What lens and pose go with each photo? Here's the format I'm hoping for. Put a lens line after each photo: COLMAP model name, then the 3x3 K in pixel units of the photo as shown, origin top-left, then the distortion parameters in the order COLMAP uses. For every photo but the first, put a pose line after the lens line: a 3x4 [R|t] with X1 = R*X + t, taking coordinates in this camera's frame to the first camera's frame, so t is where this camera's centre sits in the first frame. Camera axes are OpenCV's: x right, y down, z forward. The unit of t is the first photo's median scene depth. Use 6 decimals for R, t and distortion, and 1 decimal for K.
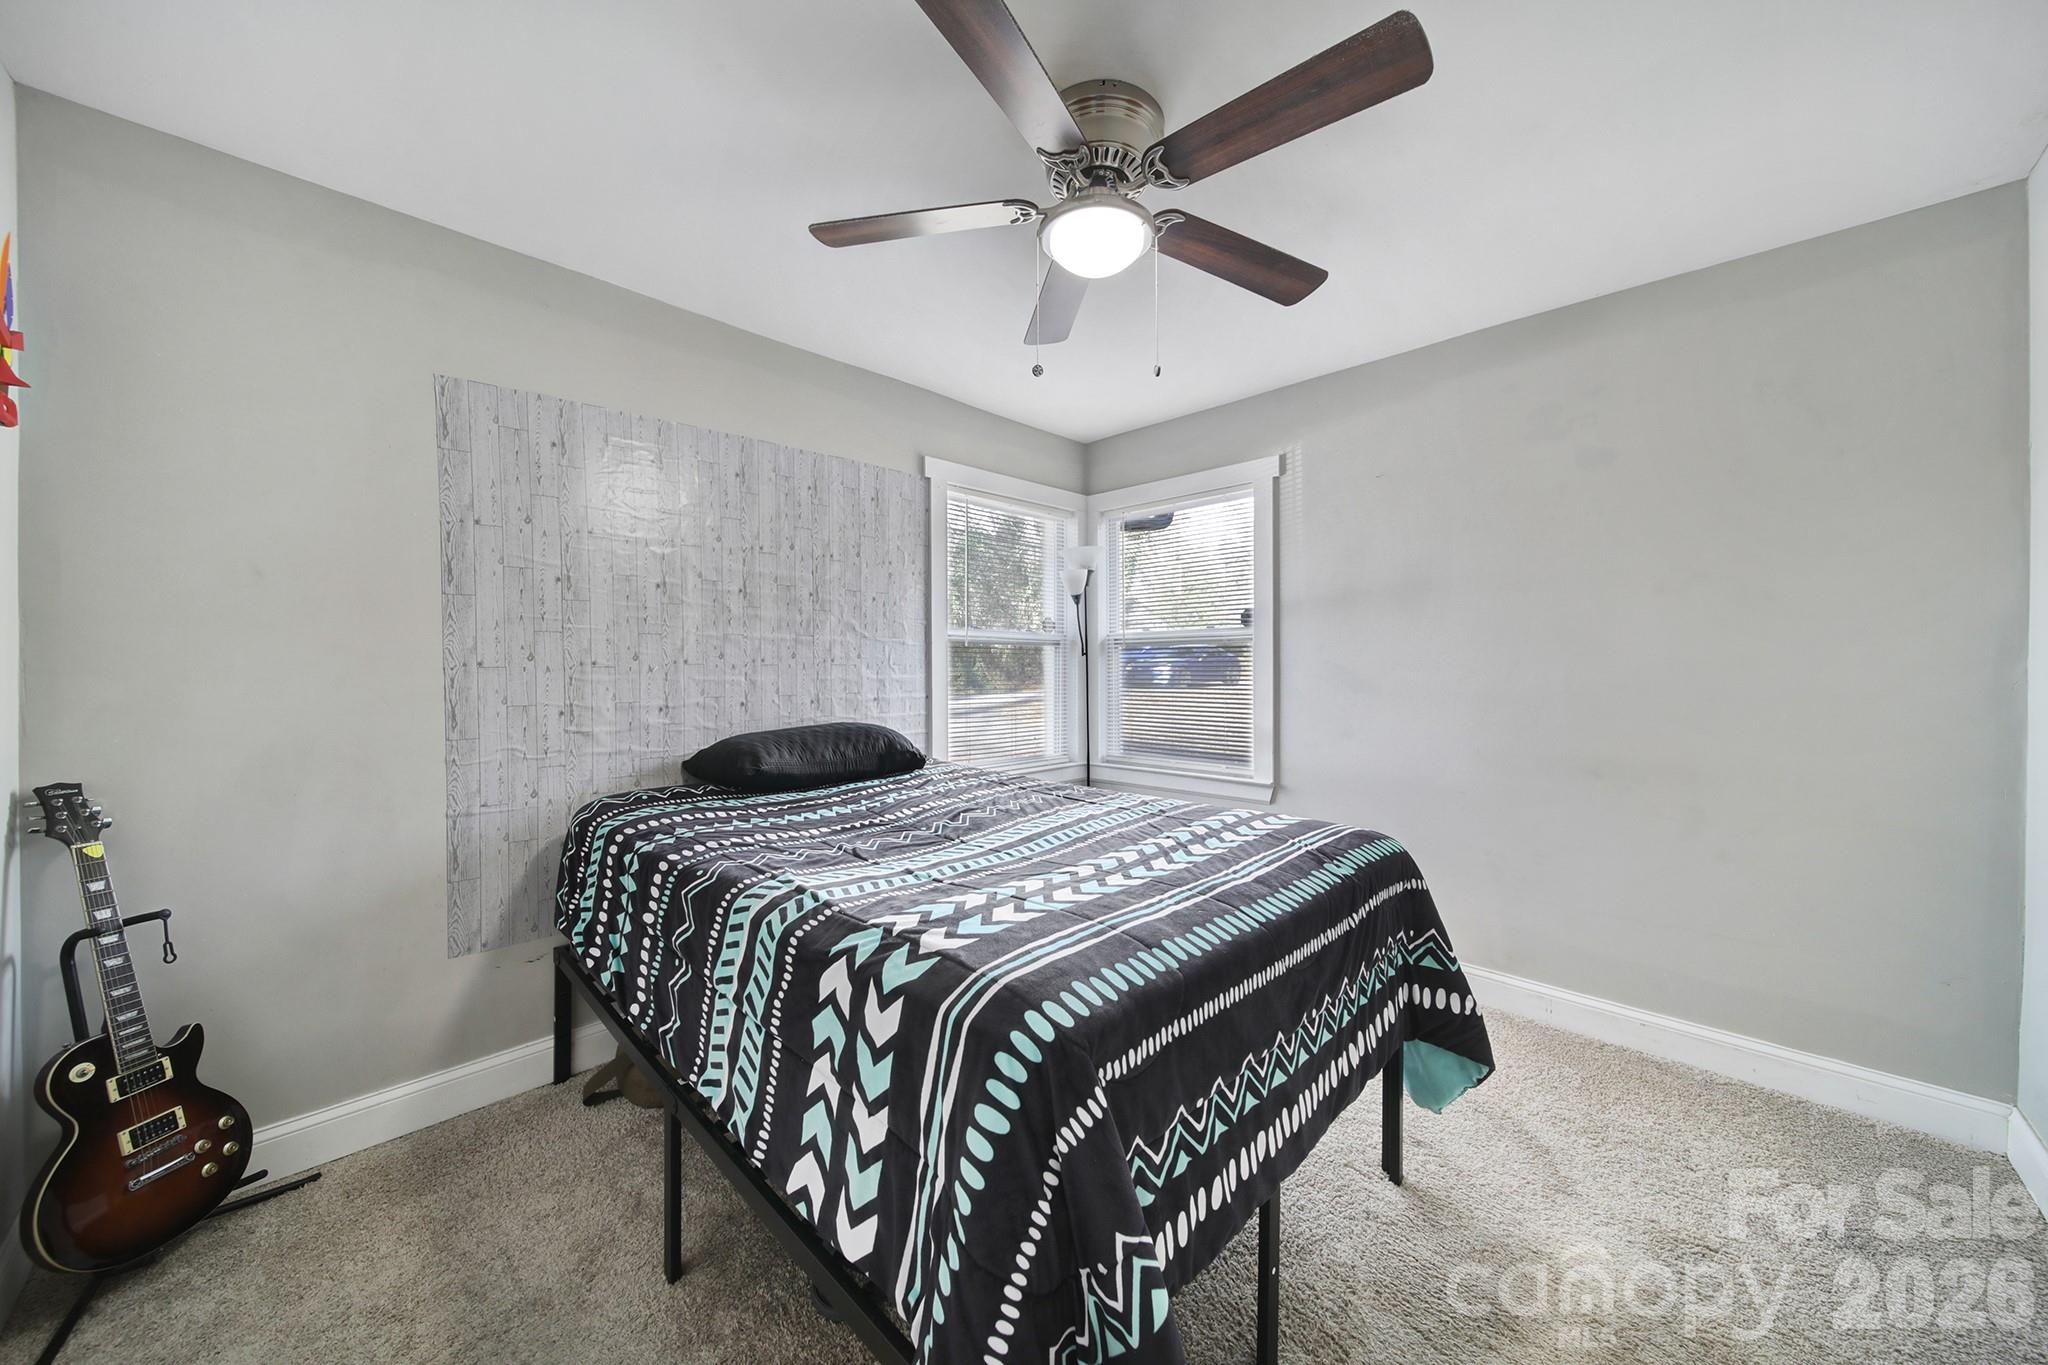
lens RADIAL K [[720.1, 0, 1018.4], [0, 720.1, 674.3], [0, 0, 1]] dist [-0.000835, -0.000109]
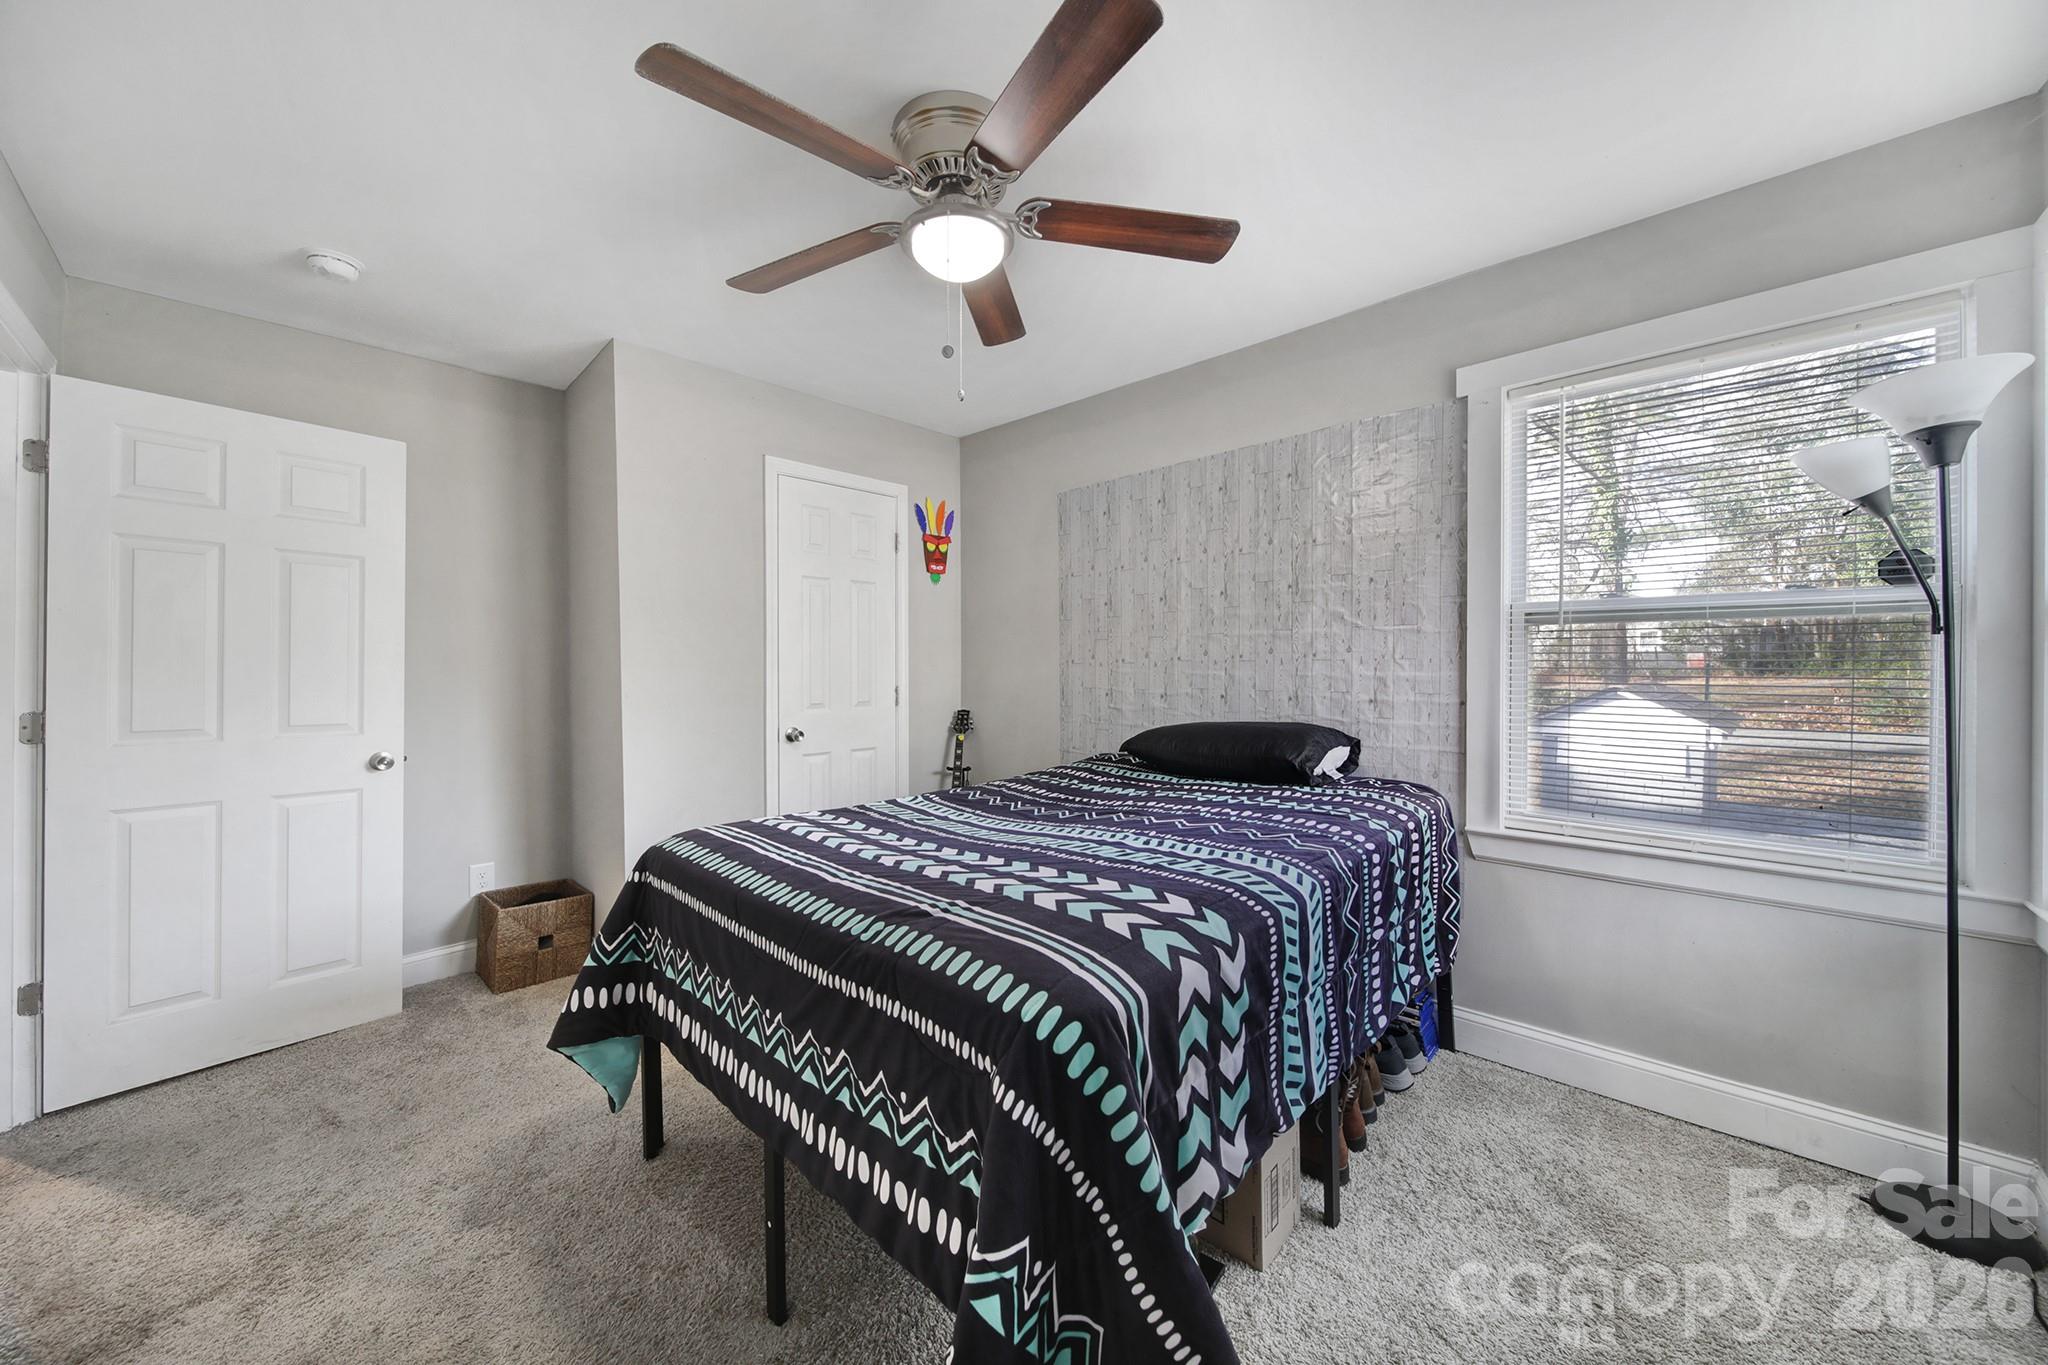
lens RADIAL K [[720.1, 0, 1017.7], [0, 720.1, 666.5], [0, 0, 1]] dist [-0.000835, -0.000109]
pose [[0.029506, 0.008195, -0.999531, 0.679351], [-0.002085, 0.999965, 0.008137, -0.011898], [0.999562, 0.001844, 0.029522, 0.630521]]
